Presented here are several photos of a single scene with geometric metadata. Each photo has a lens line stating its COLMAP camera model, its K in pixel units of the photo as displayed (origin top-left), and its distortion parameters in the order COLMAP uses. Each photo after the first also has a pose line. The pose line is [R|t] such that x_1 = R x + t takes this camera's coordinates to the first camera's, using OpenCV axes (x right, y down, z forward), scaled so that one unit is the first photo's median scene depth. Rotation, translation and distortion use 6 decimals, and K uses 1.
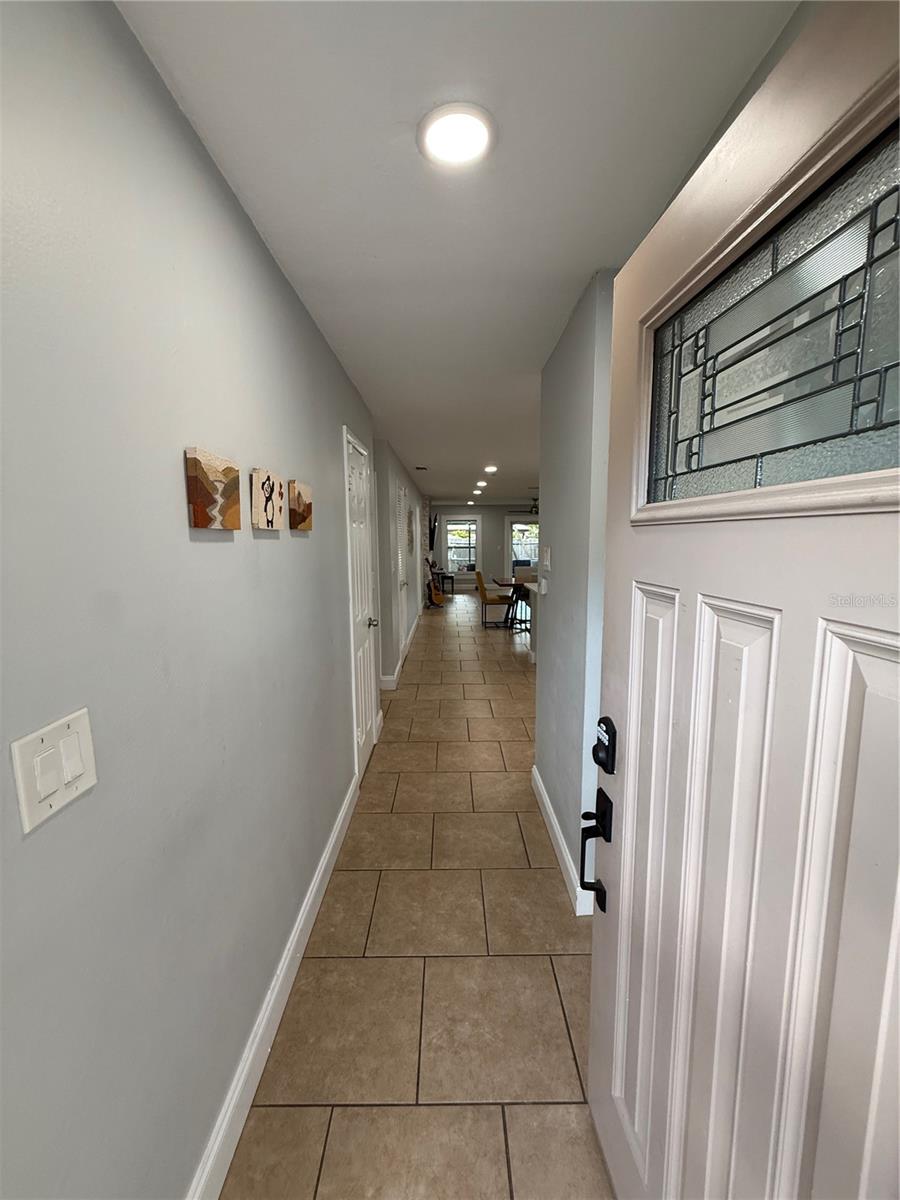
lens RADIAL K [[477.9, 0, 446.7], [0, 477.9, 602.9], [0, 0, 1]] dist [-0.001513, 0.000563]
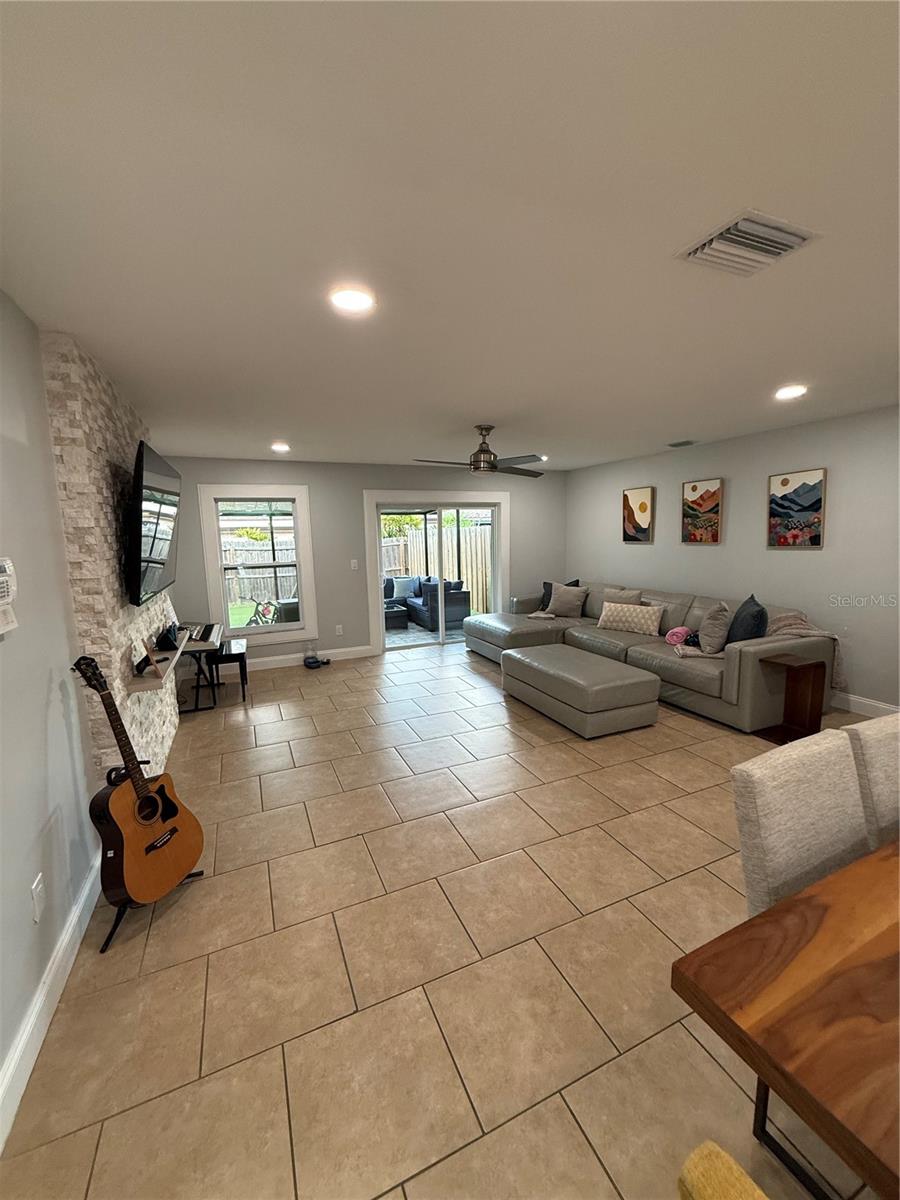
lens RADIAL K [[477.9, 0, 449.1], [0, 477.9, 599.4], [0, 0, 1]] dist [-0.001513, 0.000563]
pose [[0.912128, -0.070198, 0.403850, 0.014469], [0.073217, 0.997284, 0.007983, -0.102675], [-0.403313, 0.022287, 0.914791, 0.723445]]
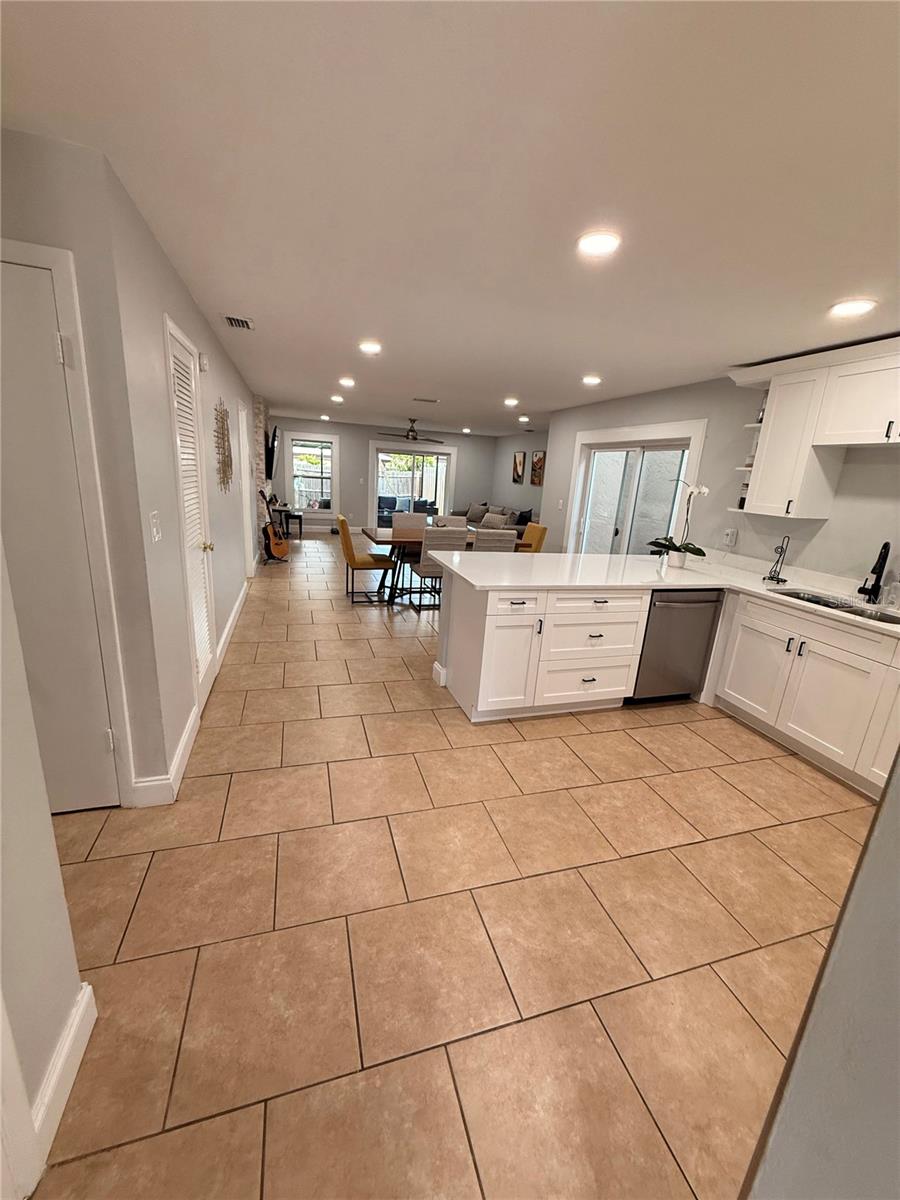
lens RADIAL K [[477.9, 0, 451.2], [0, 477.9, 600.0], [0, 0, 1]] dist [-0.001513, 0.000563]
pose [[0.949854, -0.011906, 0.312467, 0.001052], [-0.029532, 0.991392, 0.127551, -0.031581], [-0.311296, -0.130383, 0.941326, 0.229561]]
